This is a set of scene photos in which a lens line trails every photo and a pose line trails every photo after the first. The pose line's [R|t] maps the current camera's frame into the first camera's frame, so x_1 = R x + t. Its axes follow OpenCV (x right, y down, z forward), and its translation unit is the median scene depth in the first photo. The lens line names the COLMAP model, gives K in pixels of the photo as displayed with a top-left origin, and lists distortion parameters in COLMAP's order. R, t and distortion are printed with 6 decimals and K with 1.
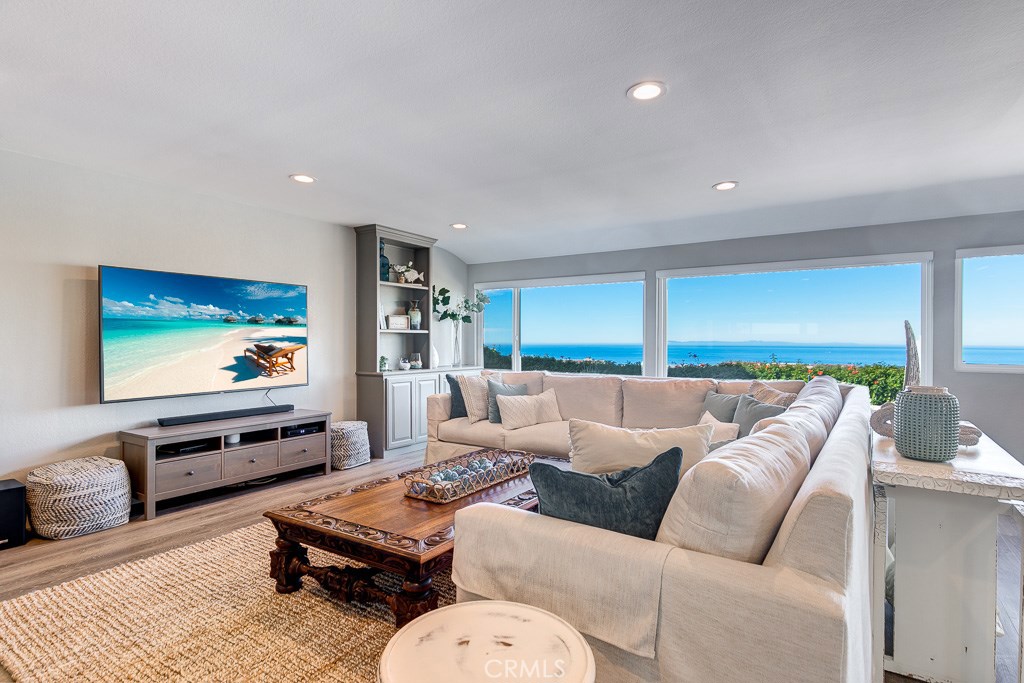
lens RADIAL K [[525.9, 0, 512.5], [0, 525.9, 345.1], [0, 0, 1]] dist [-0.003268, 0.000773]
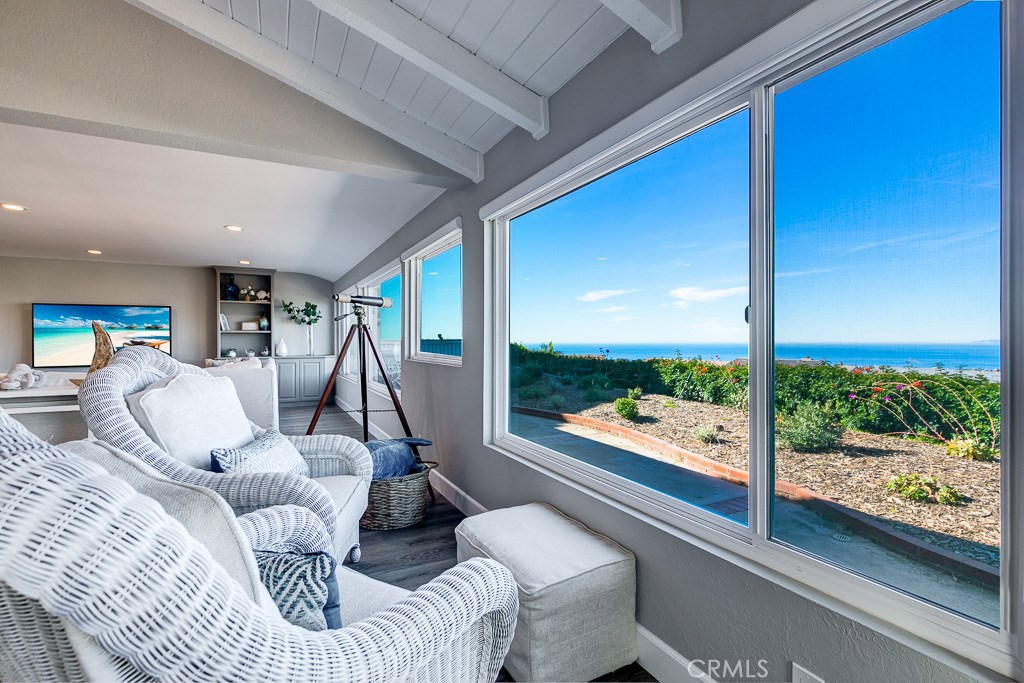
lens RADIAL K [[488.9, 0, 516.5], [0, 488.9, 344.4], [0, 0, 1]] dist [0.001777, 0.002118]
pose [[0.869232, -0.002608, -0.494397, 1.454996], [0.002913, 0.999996, -0.000154, 0.015733], [0.494395, -0.001306, 0.869236, 0.176364]]
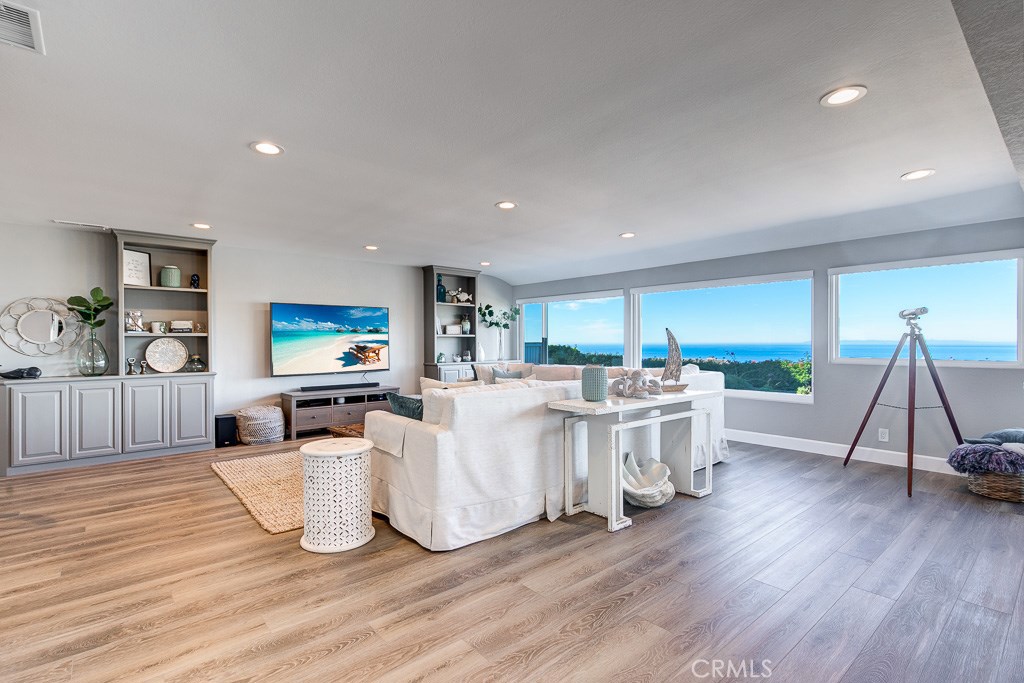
lens RADIAL K [[488.9, 0, 510.5], [0, 488.9, 344.4], [0, 0, 1]] dist [0.001777, 0.002118]
pose [[0.961793, -0.004265, -0.273745, 0.383544], [0.003747, 0.999990, -0.002417, 0.002298], [0.273753, 0.001299, 0.961799, -0.330242]]
